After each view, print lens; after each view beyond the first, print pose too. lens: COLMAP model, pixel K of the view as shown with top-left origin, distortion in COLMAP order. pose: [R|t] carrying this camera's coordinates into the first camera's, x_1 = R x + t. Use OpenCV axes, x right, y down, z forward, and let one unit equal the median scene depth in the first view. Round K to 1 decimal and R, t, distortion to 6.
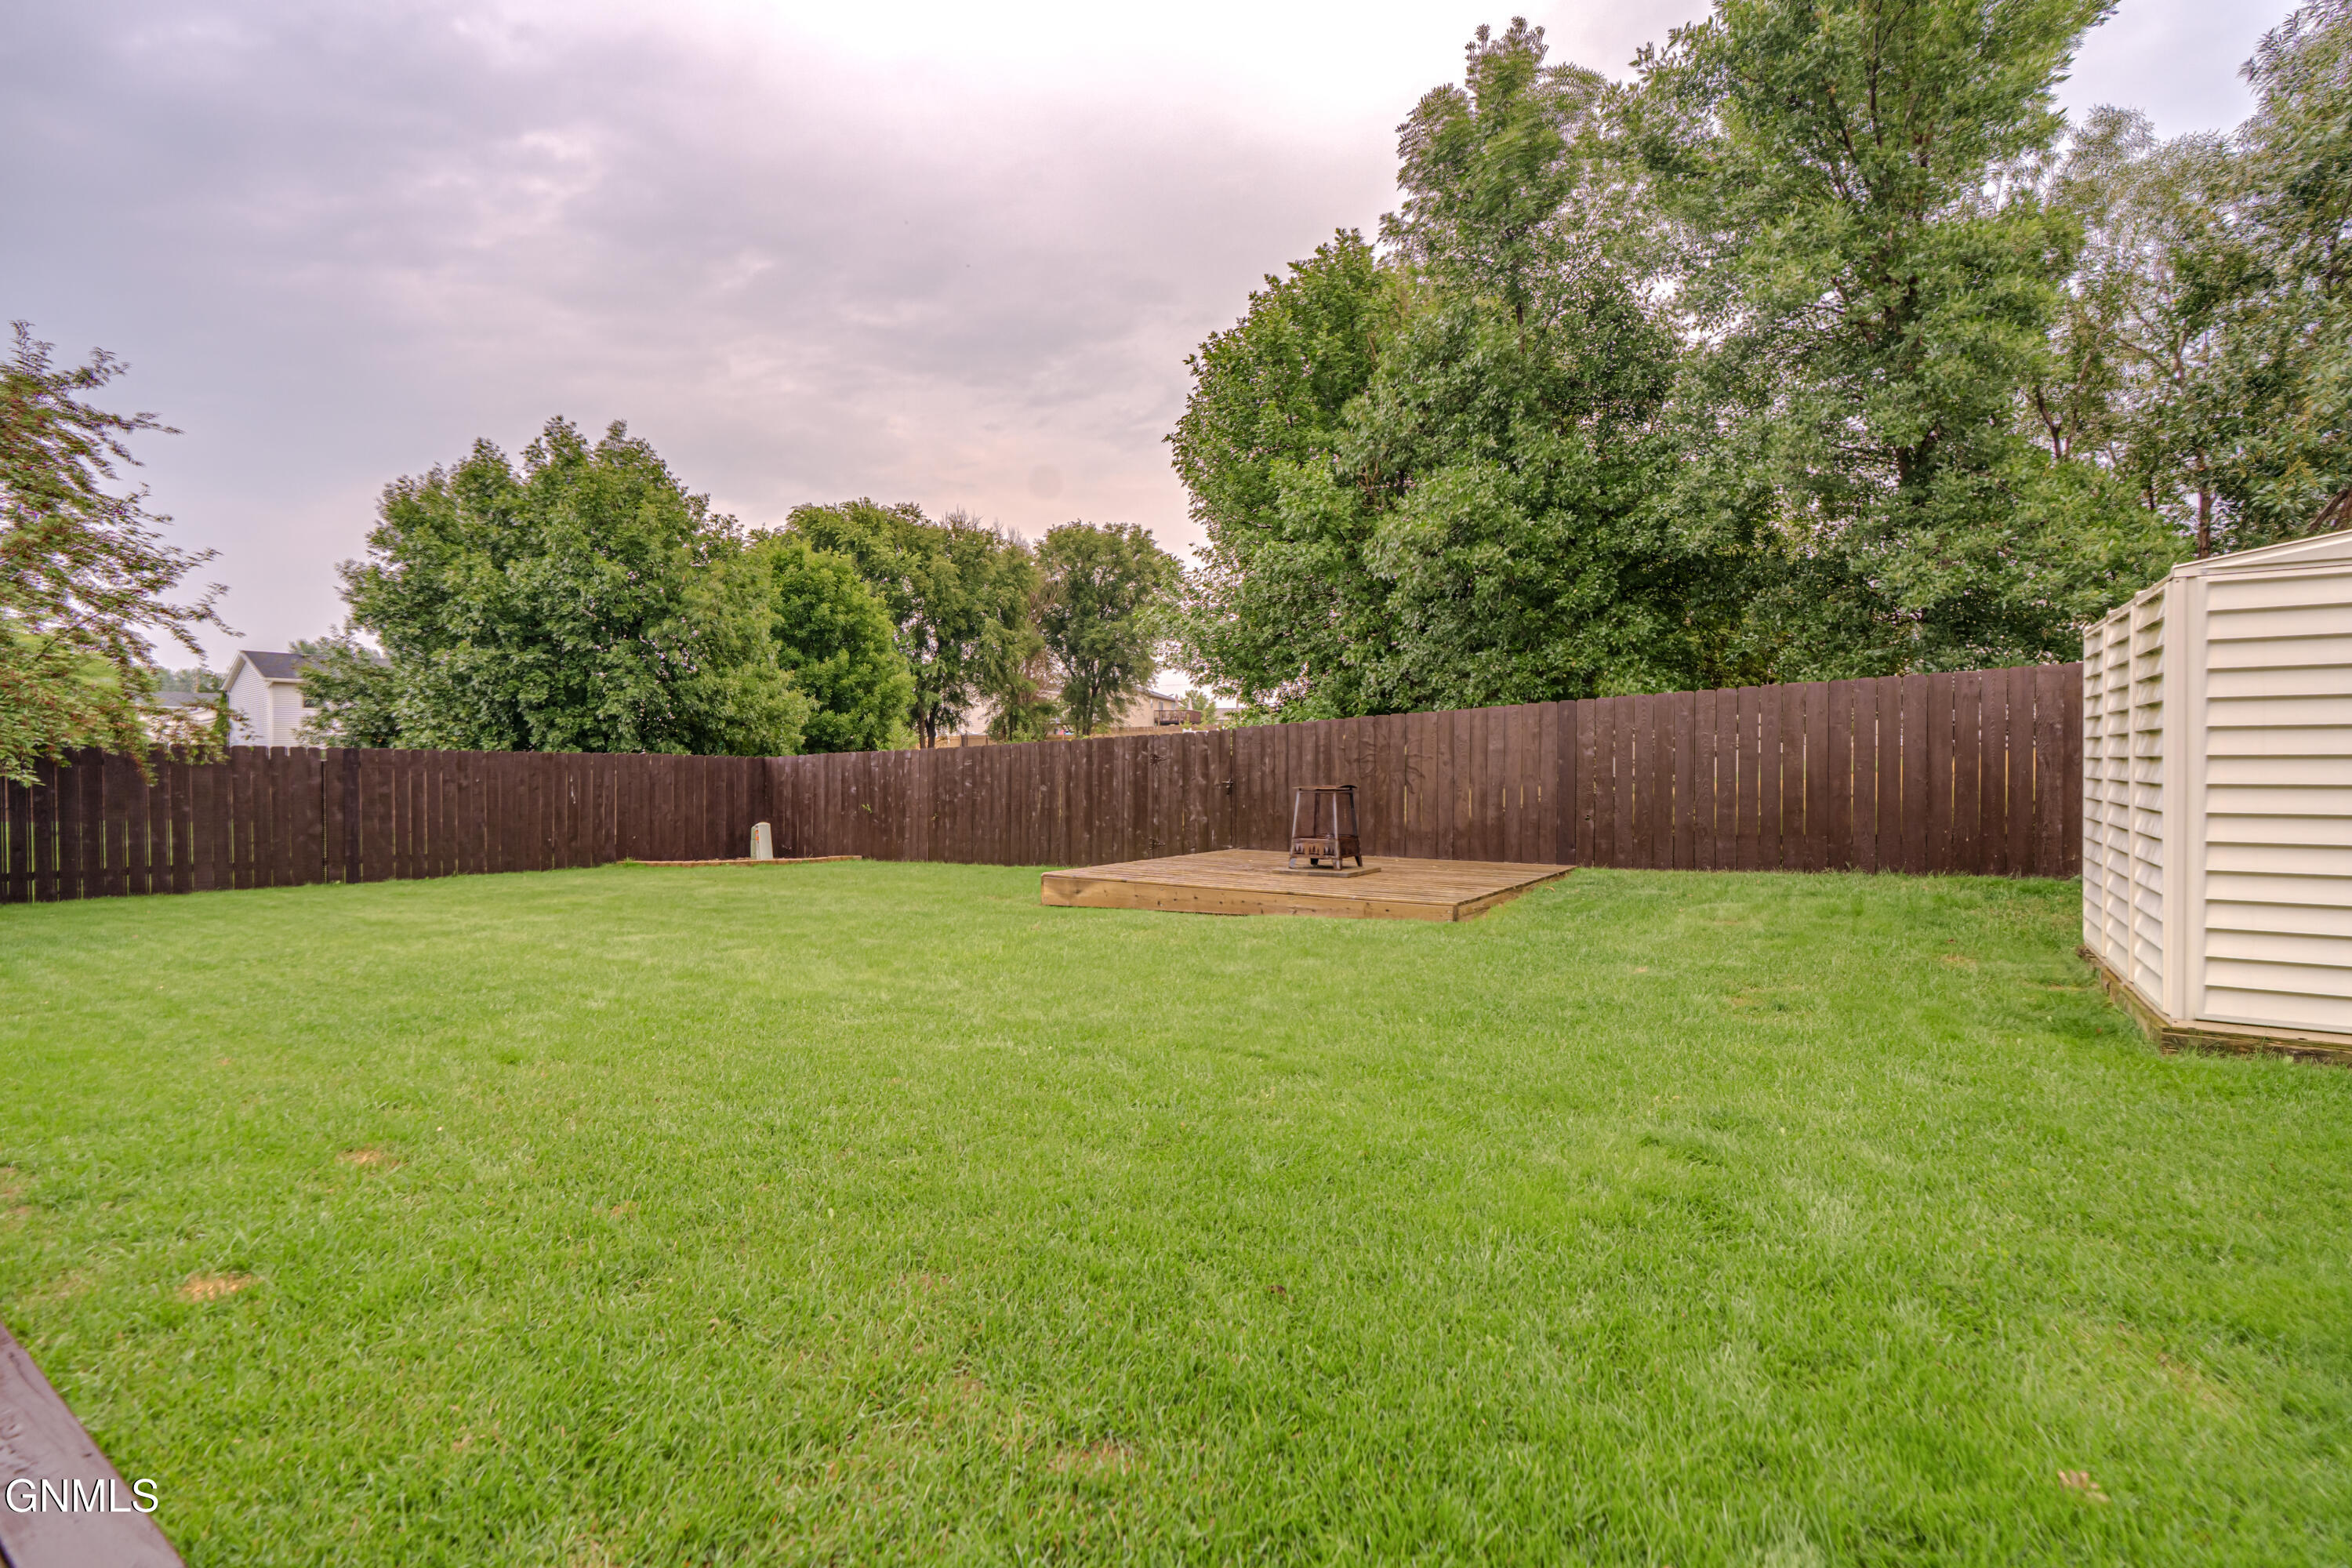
lens RADIAL K [[1083.6, 0, 1178.9], [0, 1083.6, 773.9], [0, 0, 1]] dist [-0.007646, 0.003121]
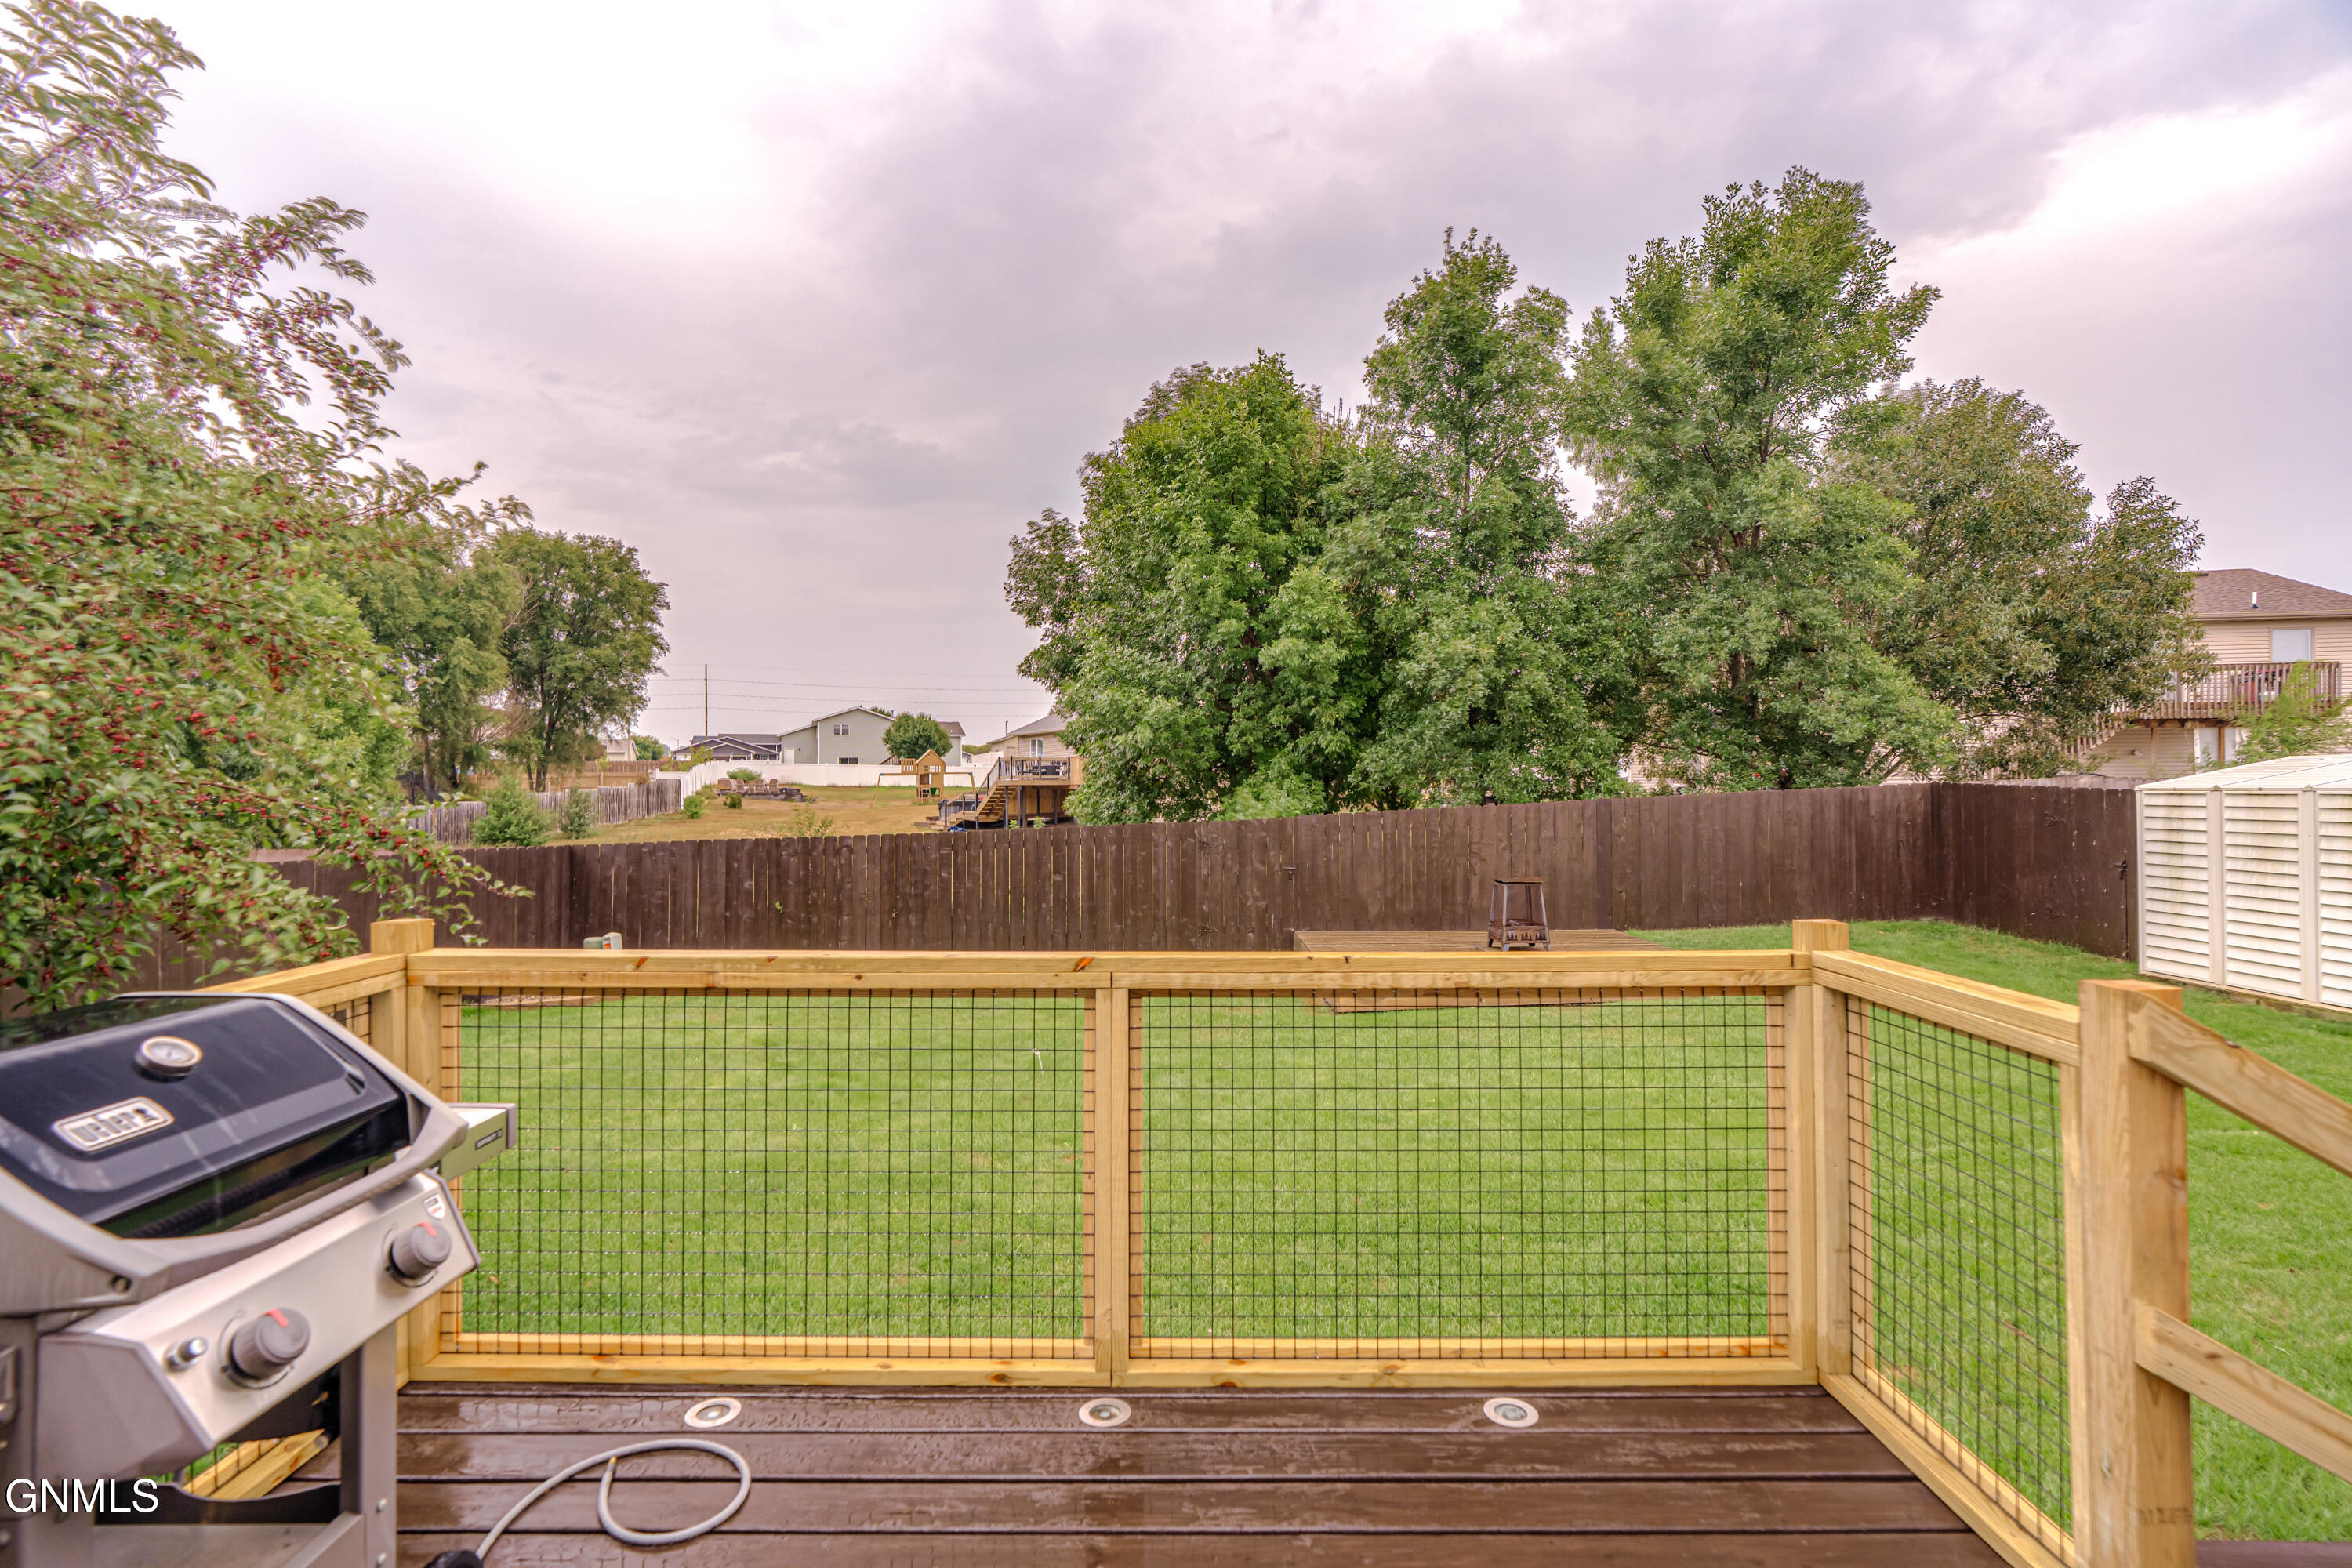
lens RADIAL K [[1083.6, 0, 1160.2], [0, 1083.6, 787.7], [0, 0, 1]] dist [-0.007646, 0.003121]
pose [[0.824344, 0.001040, 0.566088, -0.696896], [0.011007, 0.999780, -0.017866, -0.056128], [-0.565982, 0.020959, 0.824151, 0.218595]]
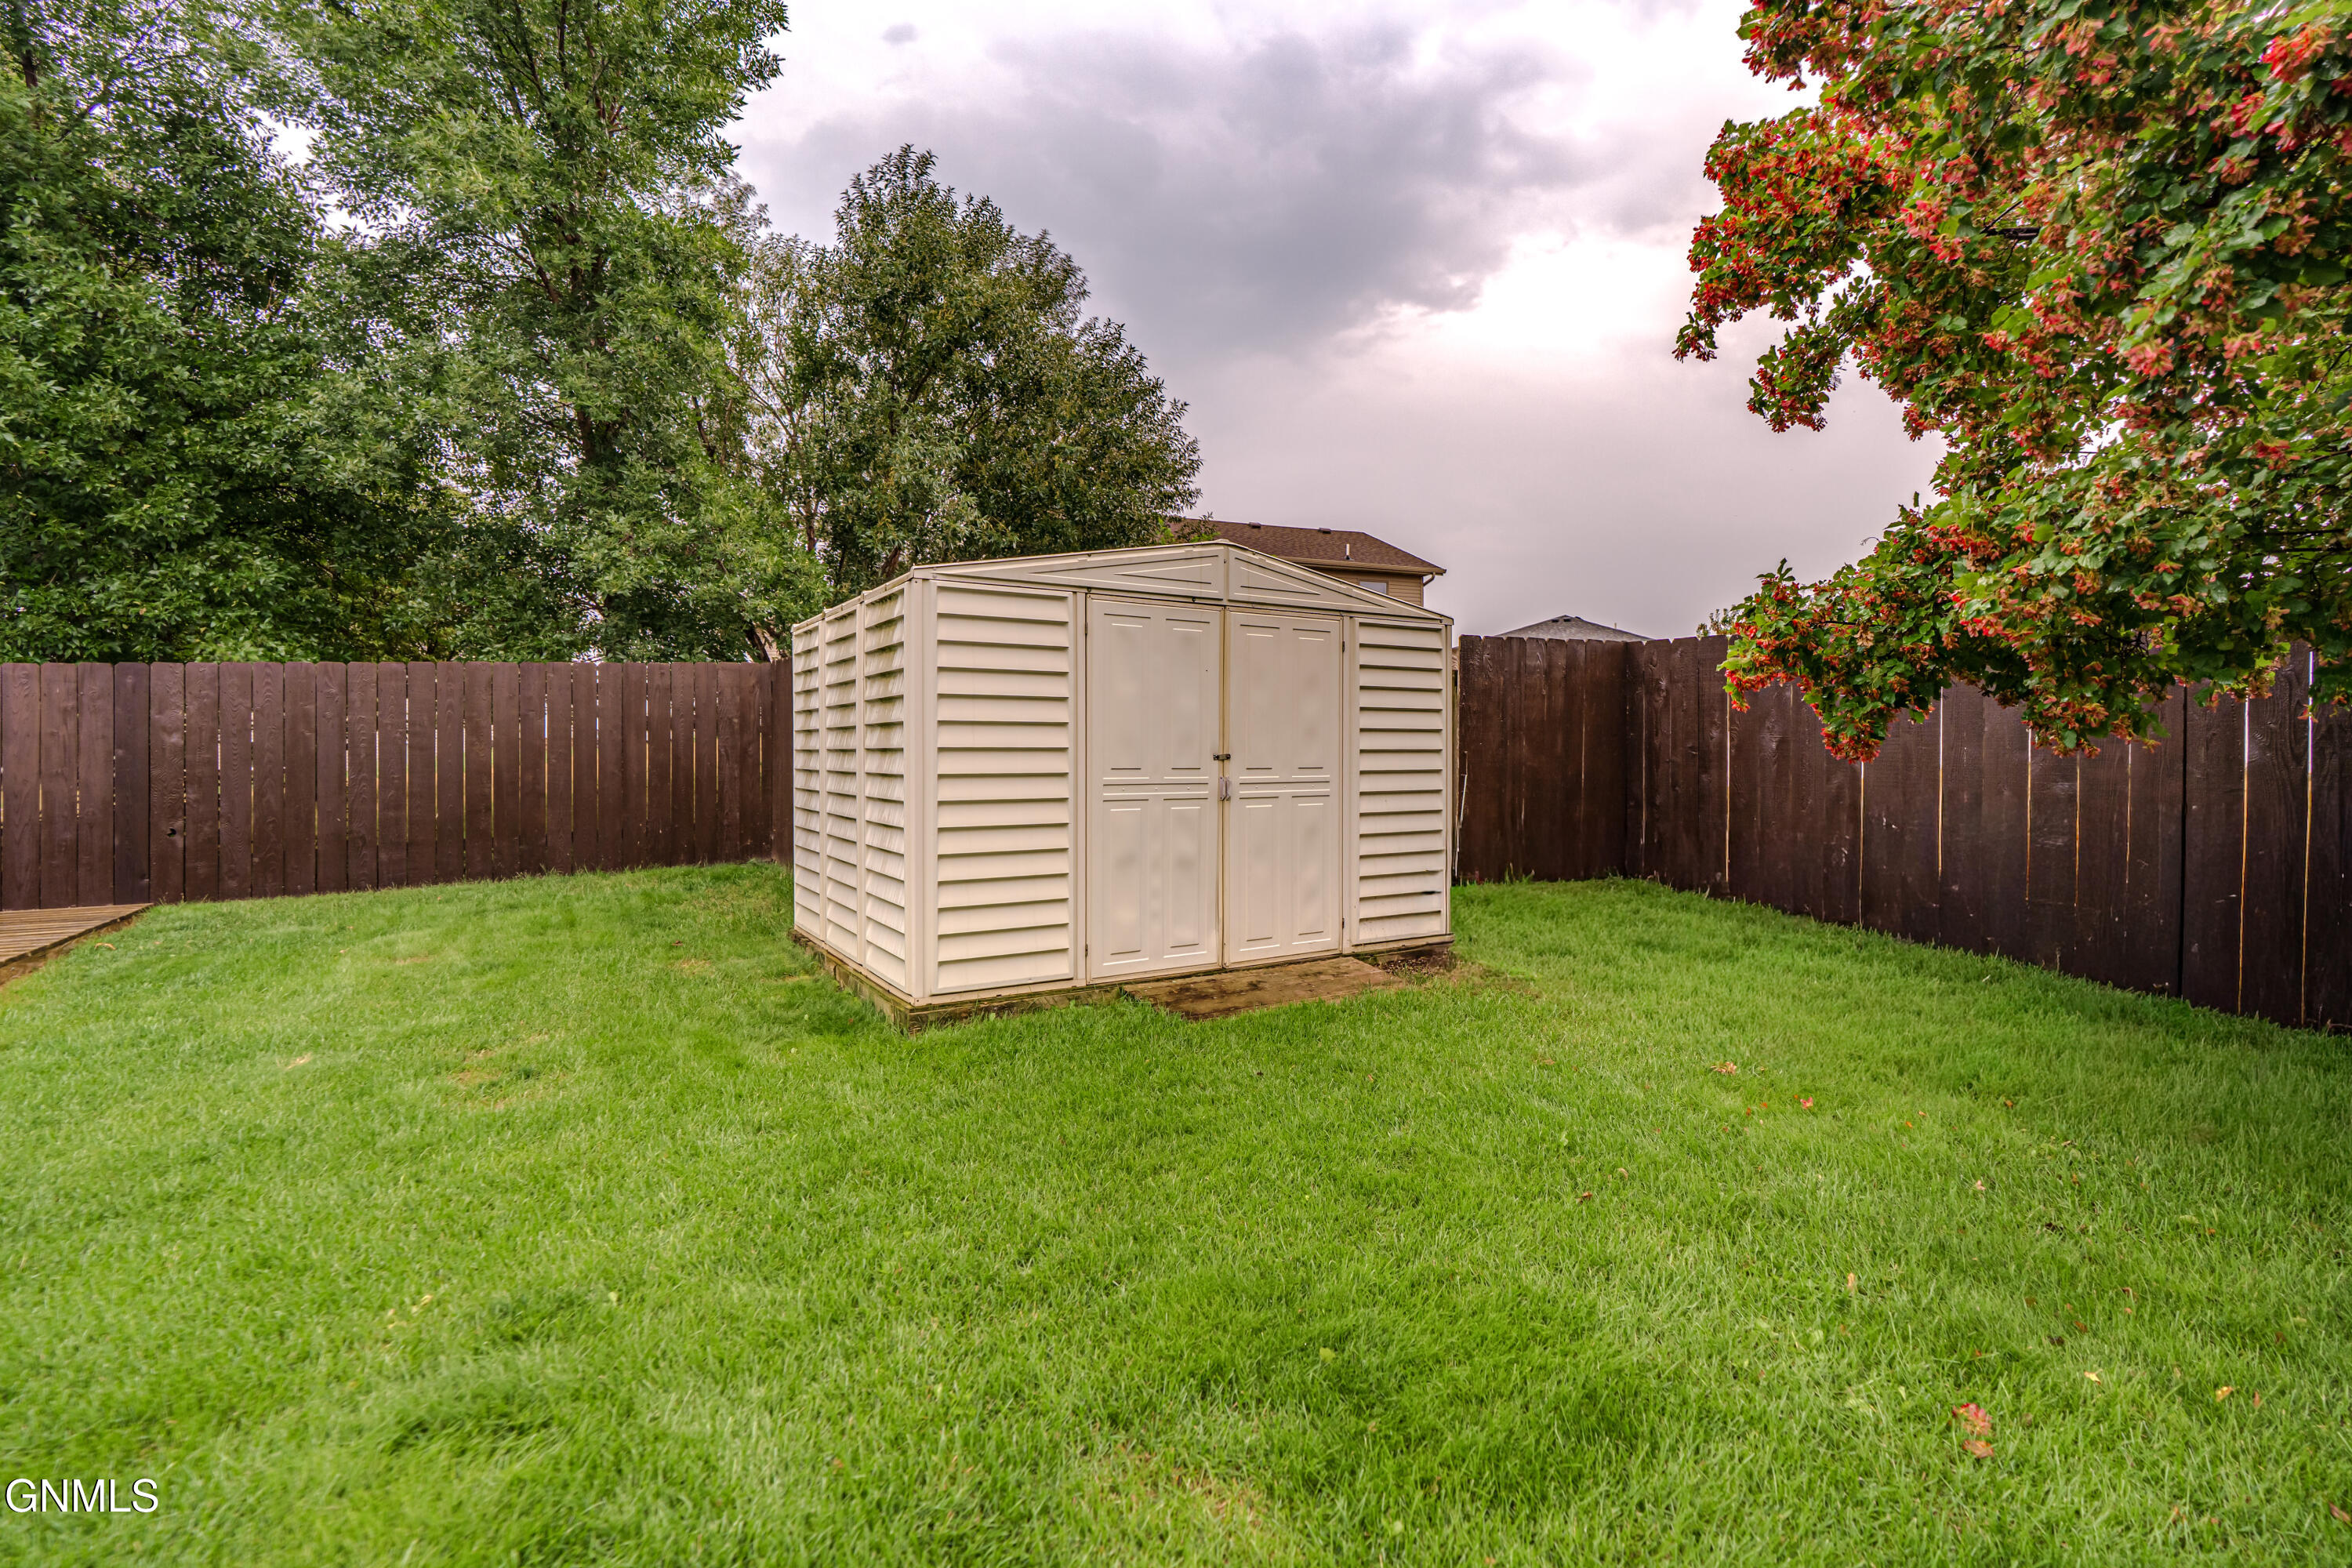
lens RADIAL K [[1083.6, 0, 1181.7], [0, 1083.6, 761.6], [0, 0, 1]] dist [-0.007646, 0.003121]
pose [[0.430929, -0.003710, 0.902378, 0.026785], [0.007684, 0.999970, 0.000442, -0.000453], [-0.902353, 0.006744, 0.430945, 0.098990]]
